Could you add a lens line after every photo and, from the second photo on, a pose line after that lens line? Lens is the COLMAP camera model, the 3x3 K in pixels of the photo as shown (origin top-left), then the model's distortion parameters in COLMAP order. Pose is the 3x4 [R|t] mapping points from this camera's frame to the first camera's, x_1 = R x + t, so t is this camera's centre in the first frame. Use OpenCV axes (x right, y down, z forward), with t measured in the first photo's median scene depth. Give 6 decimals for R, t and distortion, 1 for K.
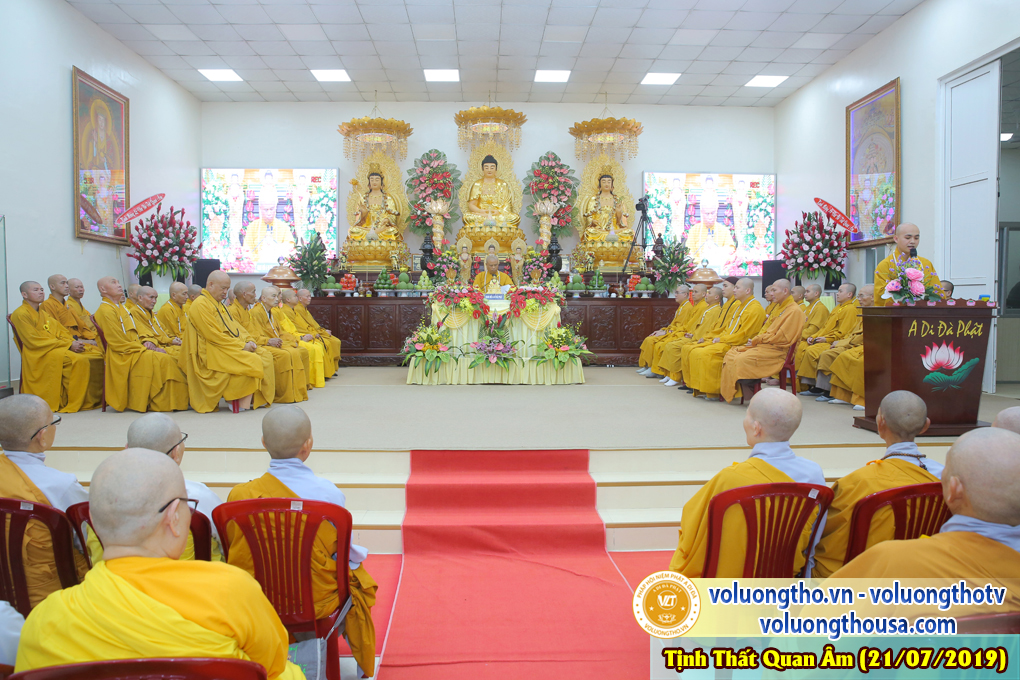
lens RADIAL K [[691.8, 0, 510.0], [0, 691.8, 340.0], [0, 0, 1]] dist [-0.111453, 0.087352]
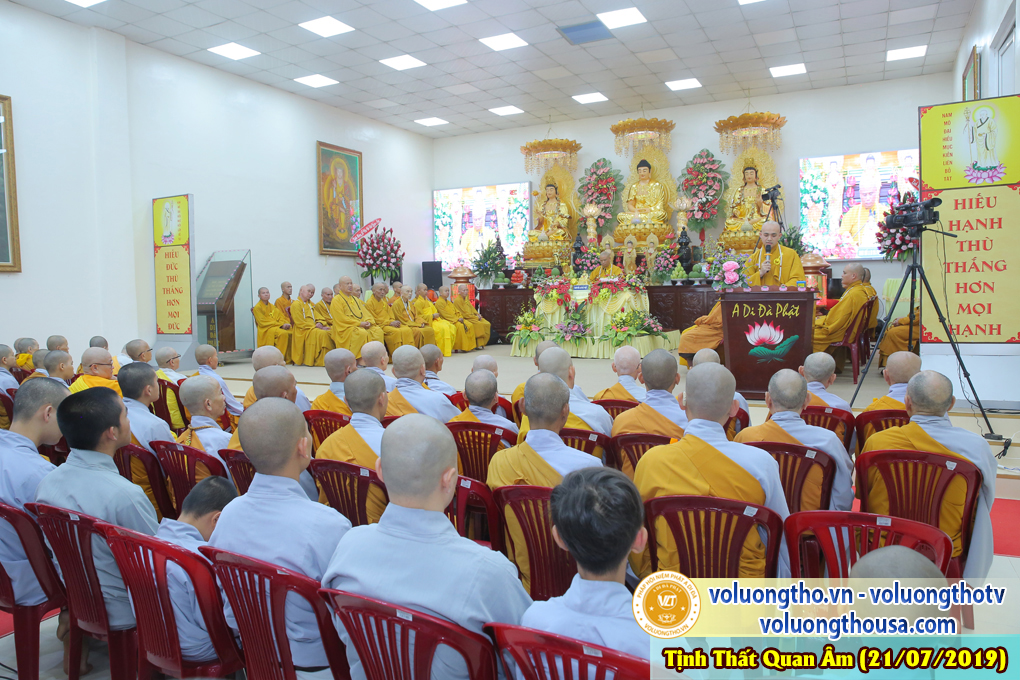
lens RADIAL K [[720.1, 0, 510.0], [0, 720.1, 340.0], [0, 0, 1]] dist [-0.121053, 0.100045]
pose [[0.873827, 0.010461, -0.486124, 0.359432], [-0.001533, 0.999823, 0.018760, 0.005335], [0.486234, -0.015647, 0.873688, -0.135967]]
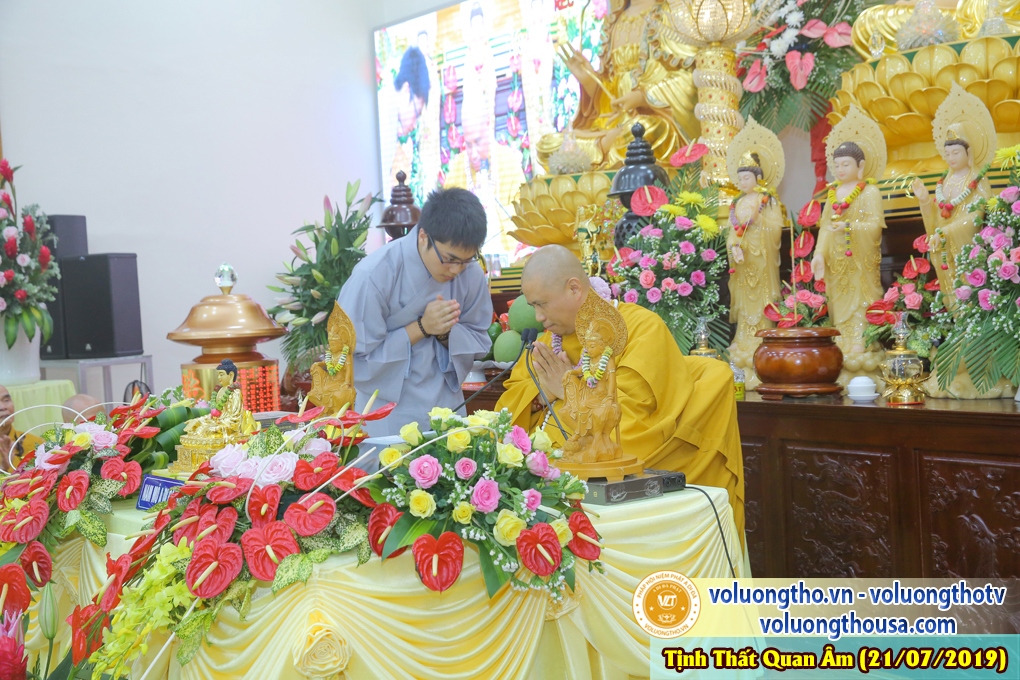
lens RADIAL K [[1275.1, 0, 510.0], [0, 1275.1, 340.0], [0, 0, 1]] dist [0.059510, 0.079541]
pose [[0.602773, -0.006985, -0.797882, 0.213382], [0.013355, 0.999910, 0.001336, -0.074218], [0.797801, -0.011461, 0.602812, 0.637559]]
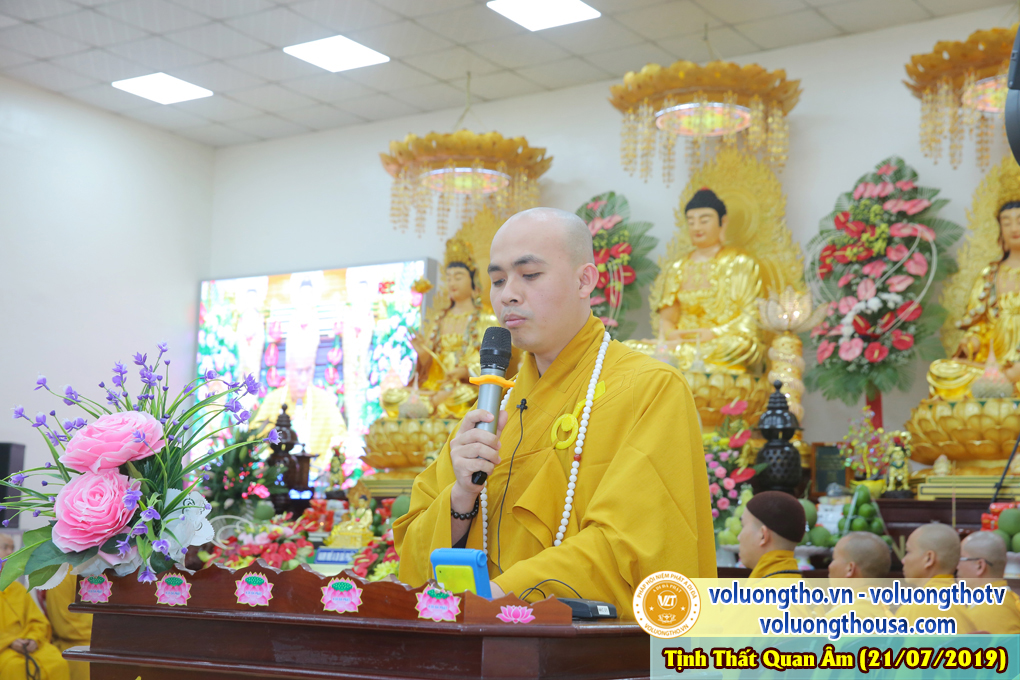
lens RADIAL K [[1552.9, 0, 510.0], [0, 1552.9, 340.0], [0, 0, 1]] dist [0.141653, 0.100966]
pose [[0.803038, -0.064765, -0.592398, 0.401836], [-0.058992, 0.980555, -0.187169, -0.018563], [0.593000, 0.185251, 0.783602, 0.279351]]
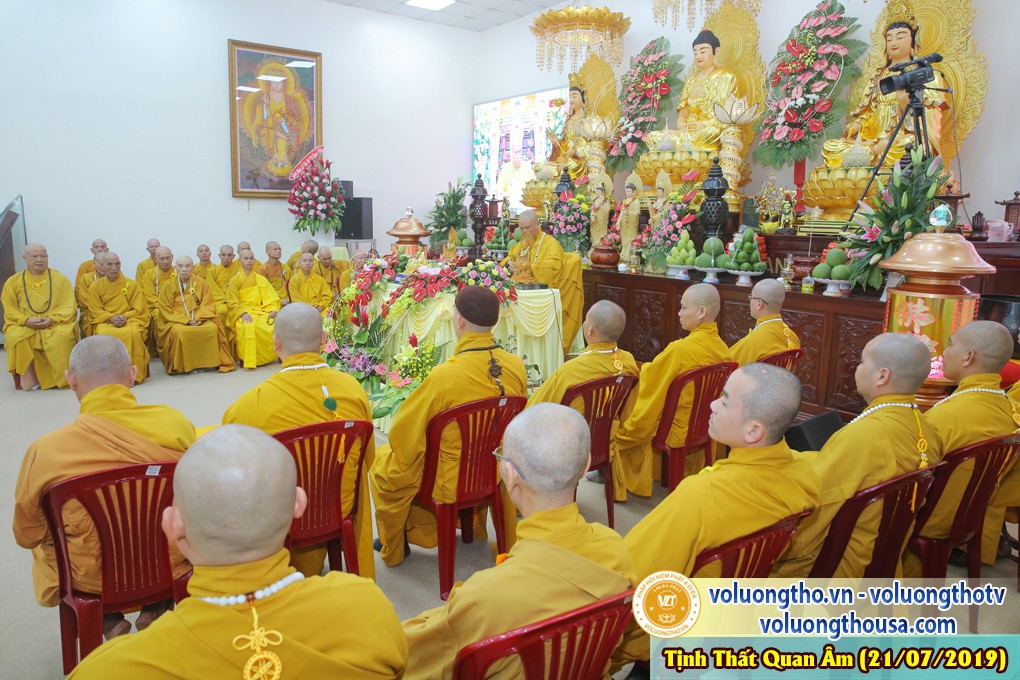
lens RADIAL K [[691.8, 0, 510.0], [0, 691.8, 340.0], [0, 0, 1]] dist [-0.111453, 0.087352]
pose [[0.565296, 0.149330, -0.811259, 0.406721], [-0.058197, 0.988247, 0.141356, -0.075160], [0.822832, -0.032695, 0.567343, 0.525108]]
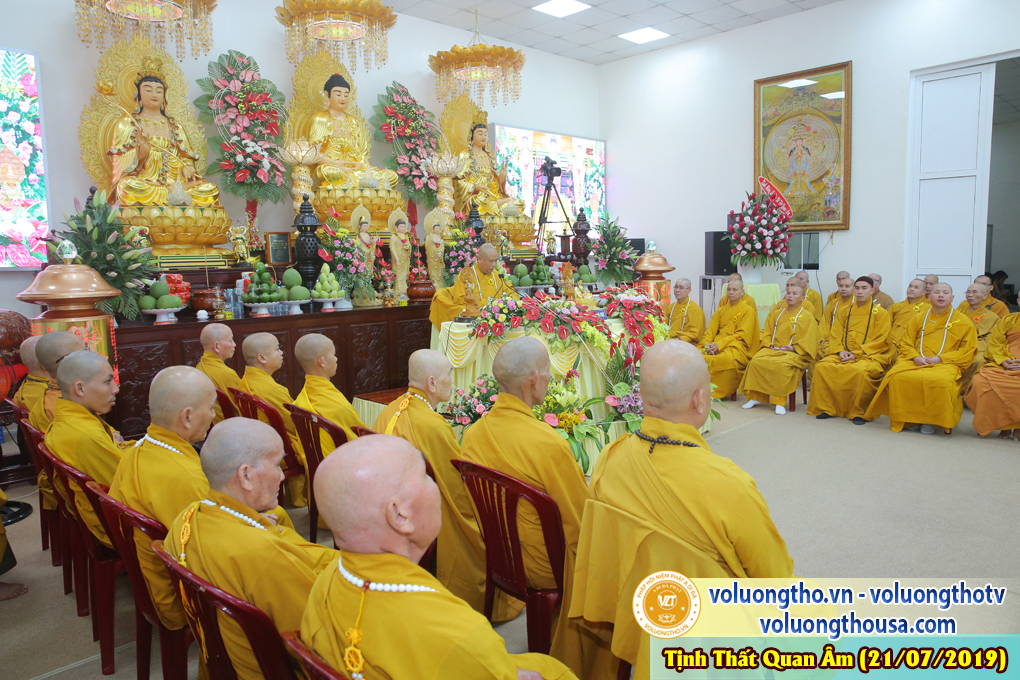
lens RADIAL K [[691.8, 0, 510.0], [0, 691.8, 340.0], [0, 0, 1]] dist [-0.111453, 0.087352]
pose [[0.747574, -0.096664, 0.657107, -0.355544], [0.056361, 0.995017, 0.082251, -0.069493], [-0.661783, -0.024454, 0.749297, 0.431072]]
